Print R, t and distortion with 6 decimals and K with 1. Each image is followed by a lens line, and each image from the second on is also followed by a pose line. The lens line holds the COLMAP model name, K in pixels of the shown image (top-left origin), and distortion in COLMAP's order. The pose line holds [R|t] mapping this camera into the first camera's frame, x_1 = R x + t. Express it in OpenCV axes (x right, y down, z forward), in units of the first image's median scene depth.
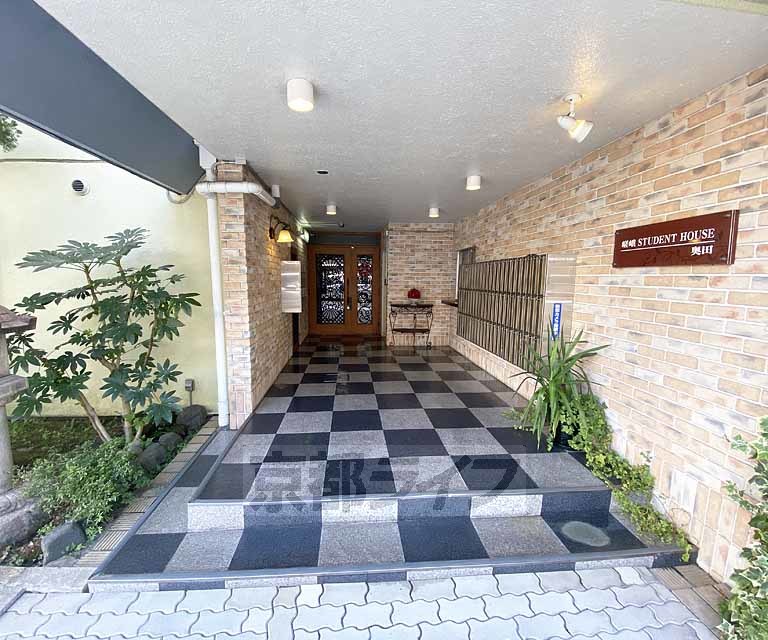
lens RADIAL K [[367.6, 0, 381.0], [0, 367.6, 318.6], [0, 0, 1]] dist [-0.011901, -0.000278]
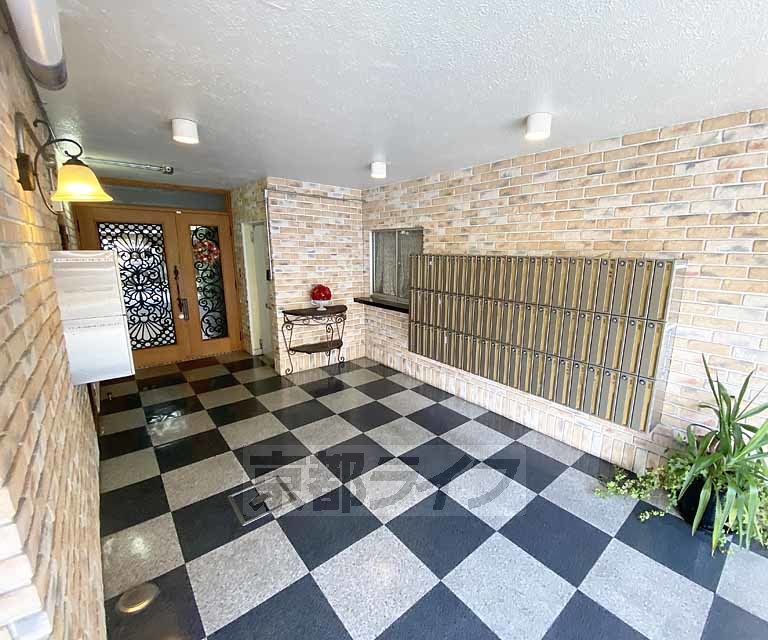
lens RADIAL K [[351.3, 0, 406.5], [0, 351.3, 320.7], [0, 0, 1]] dist [0.002450, -0.002063]
pose [[0.793646, -0.120208, 0.596386, -0.169288], [0.055677, 0.990523, 0.125558, -0.087700], [-0.605827, -0.066443, 0.792817, 0.392352]]
